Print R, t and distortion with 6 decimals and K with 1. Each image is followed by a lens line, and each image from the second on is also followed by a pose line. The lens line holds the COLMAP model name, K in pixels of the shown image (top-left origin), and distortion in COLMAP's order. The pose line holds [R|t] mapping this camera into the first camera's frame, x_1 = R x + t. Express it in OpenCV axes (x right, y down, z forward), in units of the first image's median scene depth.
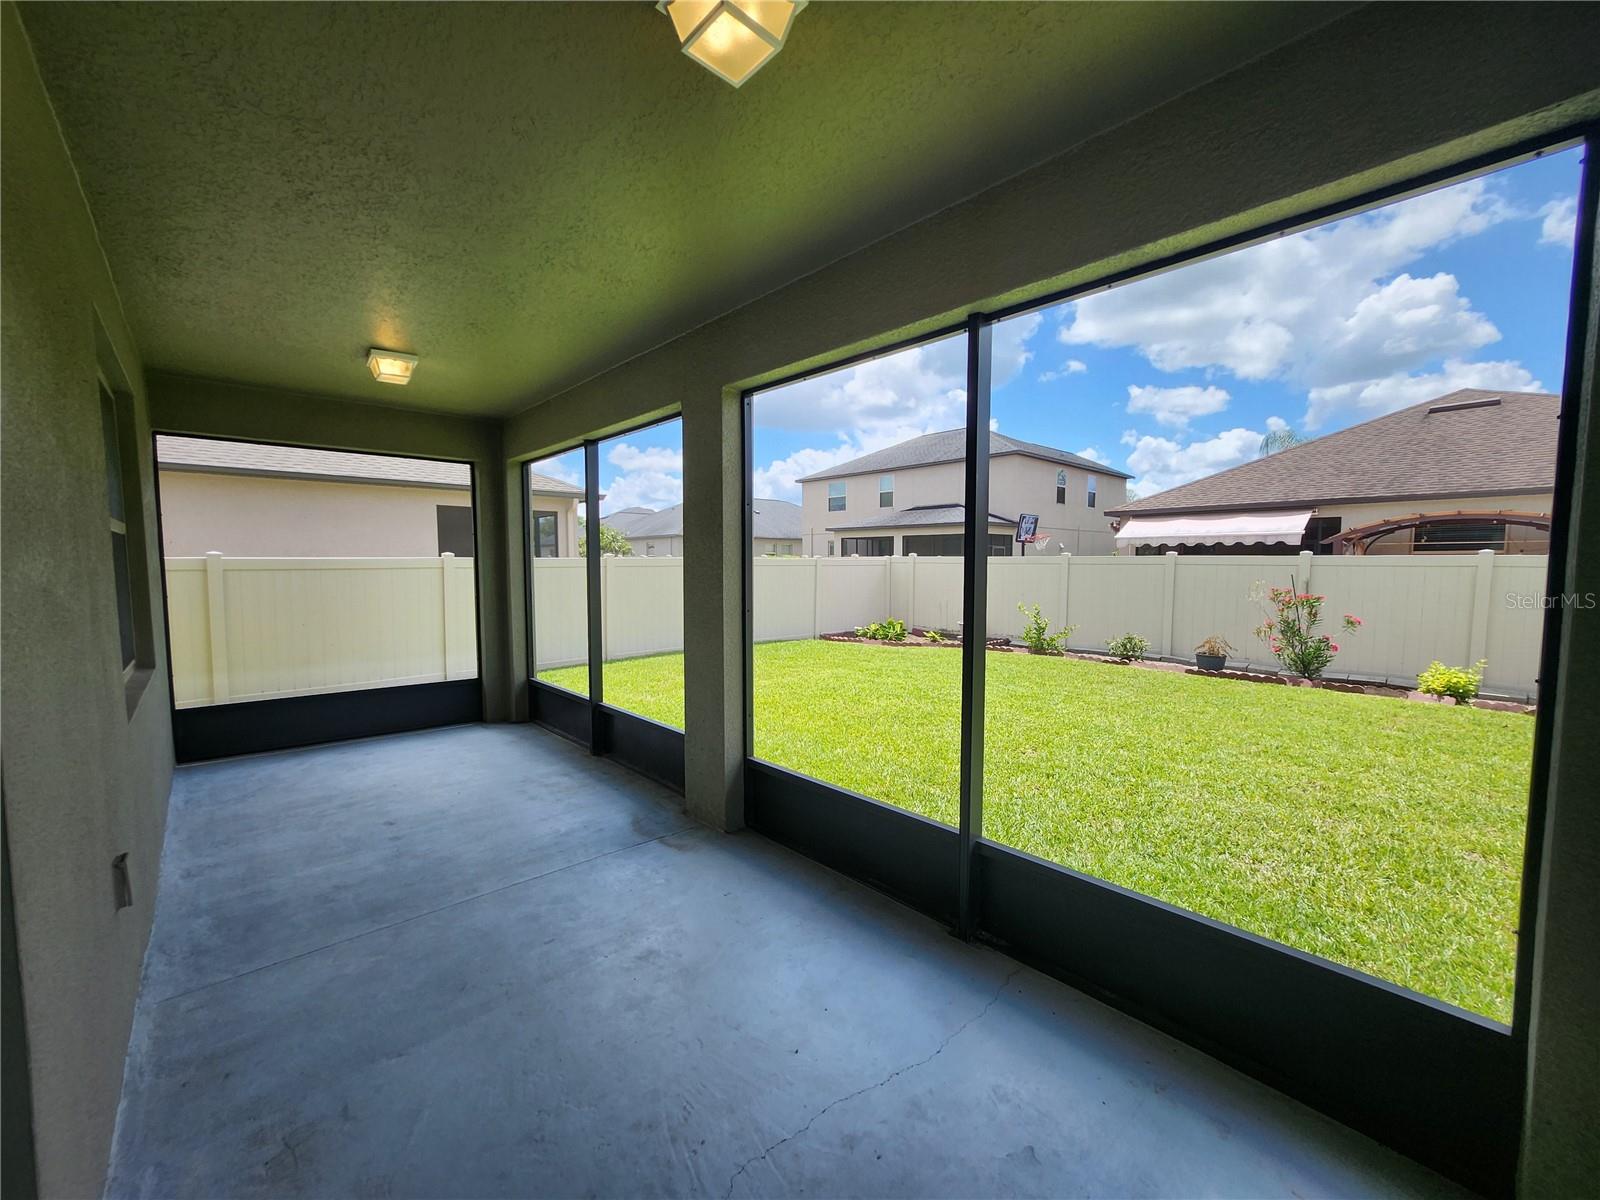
lens RADIAL K [[636.6, 0, 791.9], [0, 636.6, 605.1], [0, 0, 1]] dist [0.000381, 0.000287]
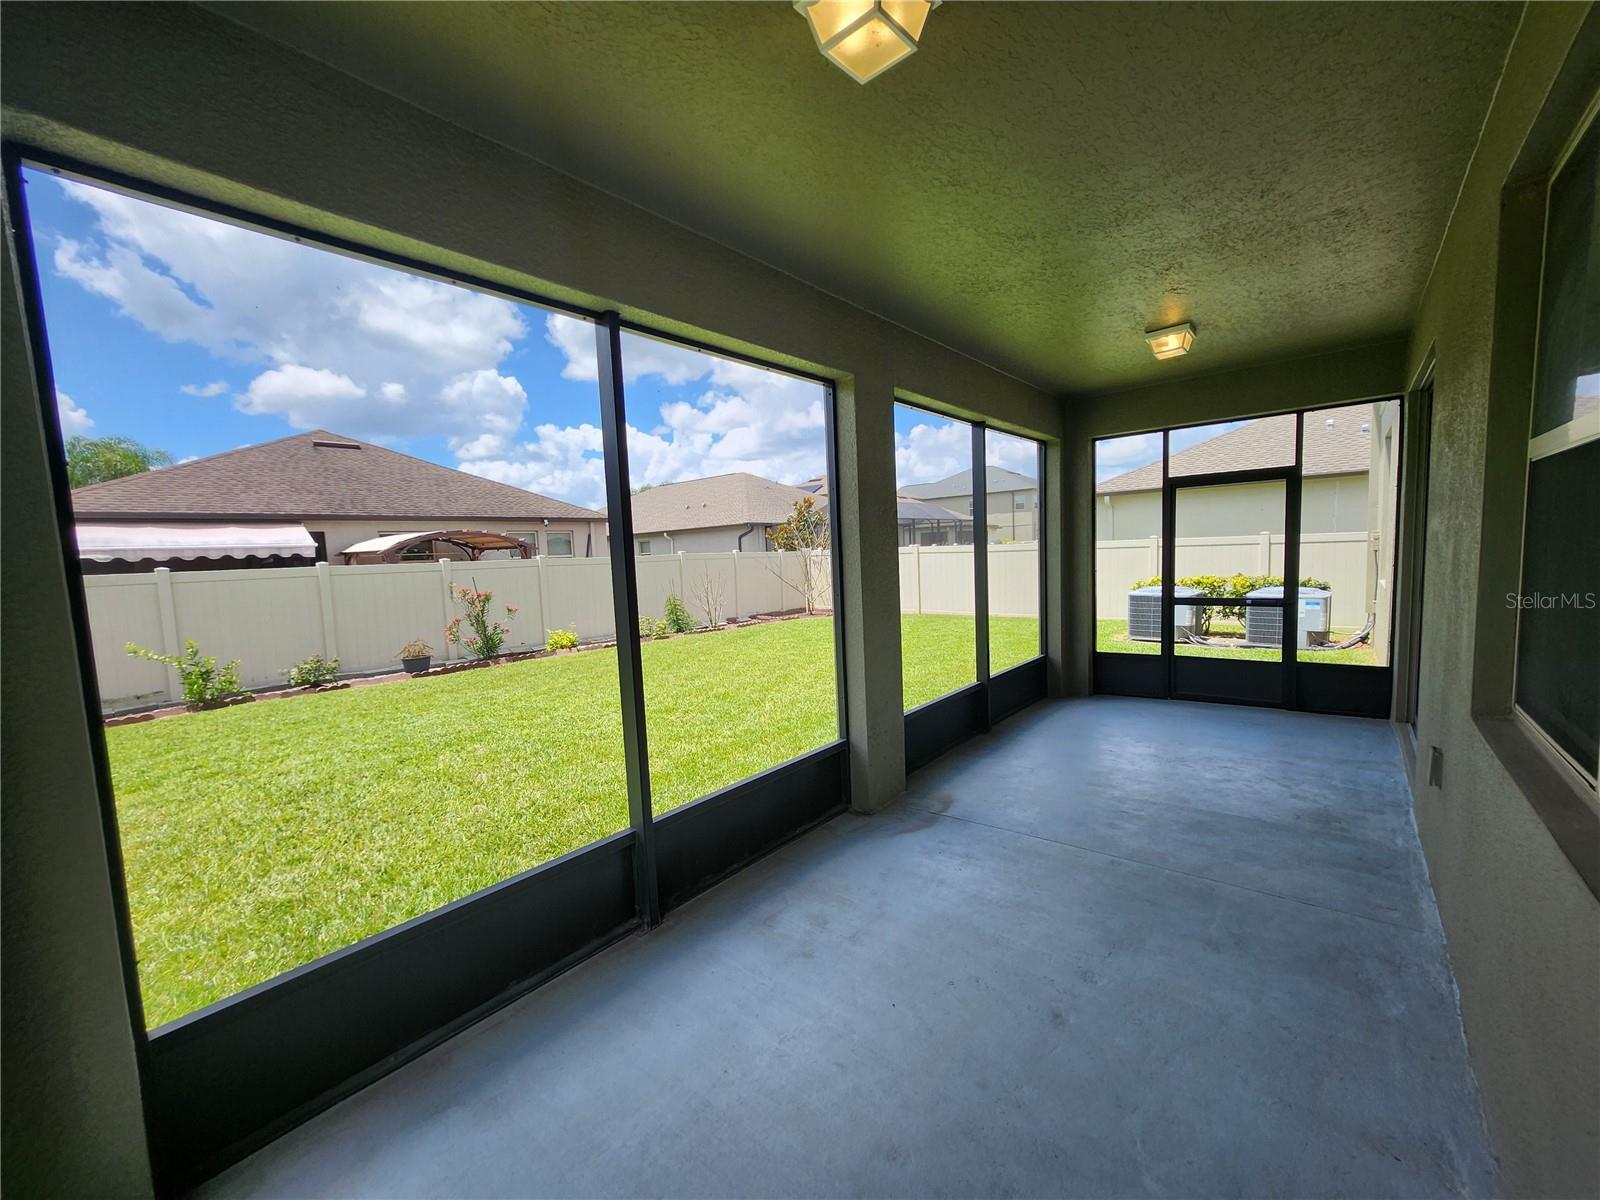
lens RADIAL K [[636.6, 0, 791.9], [0, 636.6, 605.1], [0, 0, 1]] dist [0.000381, 0.000287]
pose [[-0.112580, -0.081124, 0.990326, -0.930781], [0.116014, 0.988772, 0.094185, -0.071222], [-0.986847, 0.125495, -0.101905, 1.027647]]
